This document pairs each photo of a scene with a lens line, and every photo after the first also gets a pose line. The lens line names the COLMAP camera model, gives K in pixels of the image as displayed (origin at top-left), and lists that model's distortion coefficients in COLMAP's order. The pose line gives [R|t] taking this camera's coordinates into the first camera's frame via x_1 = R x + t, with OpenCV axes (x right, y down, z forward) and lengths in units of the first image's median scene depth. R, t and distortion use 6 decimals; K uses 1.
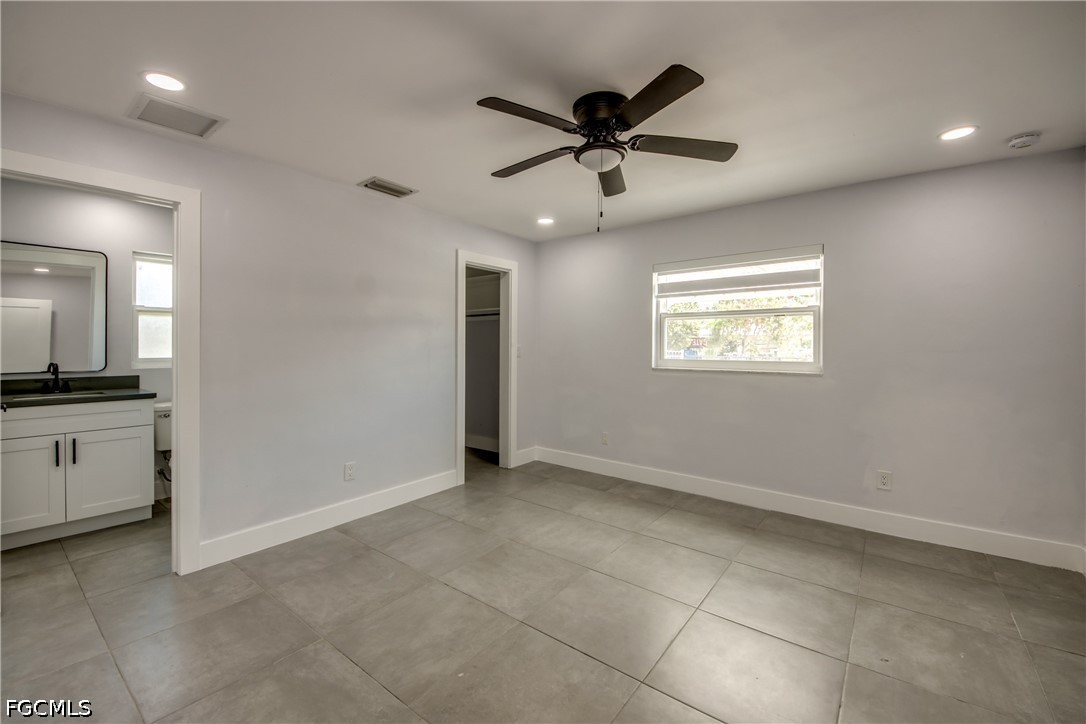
lens RADIAL K [[433.4, 0, 555.5], [0, 433.4, 346.0], [0, 0, 1]] dist [0.003000, -0.004412]
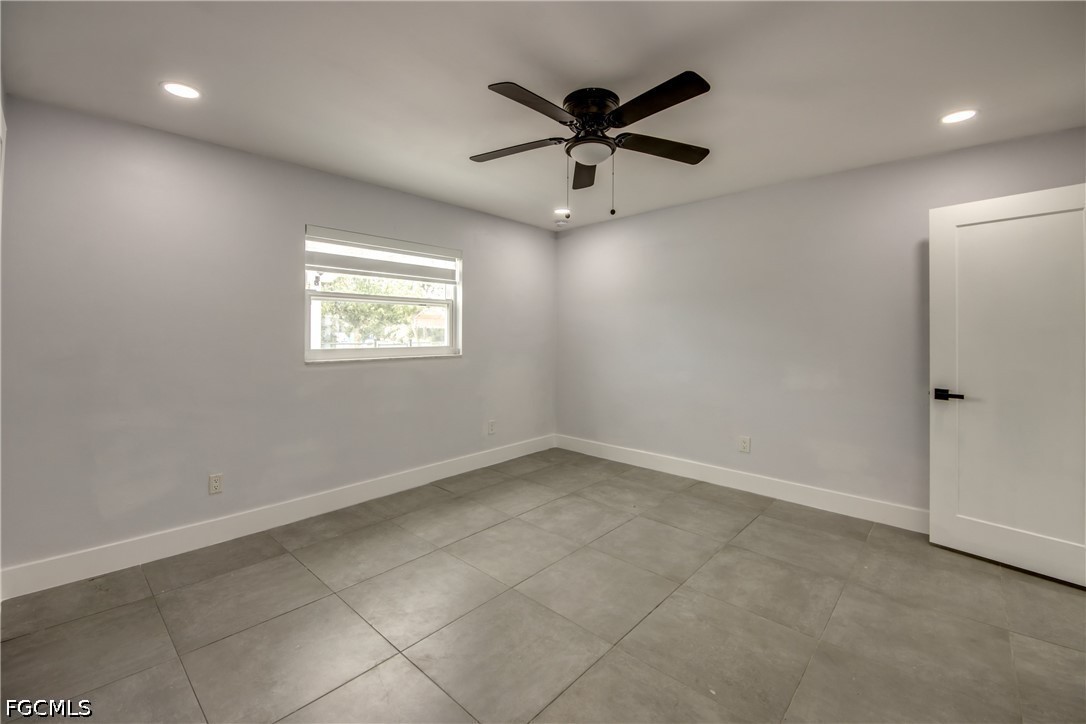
lens RADIAL K [[433.4, 0, 540.3], [0, 433.4, 327.5], [0, 0, 1]] dist [0.003000, -0.004412]
pose [[0.111622, 0.012554, 0.993671, -0.671123], [-0.002288, 0.999921, -0.012376, -0.000973], [-0.993748, -0.000892, 0.111642, 0.717309]]
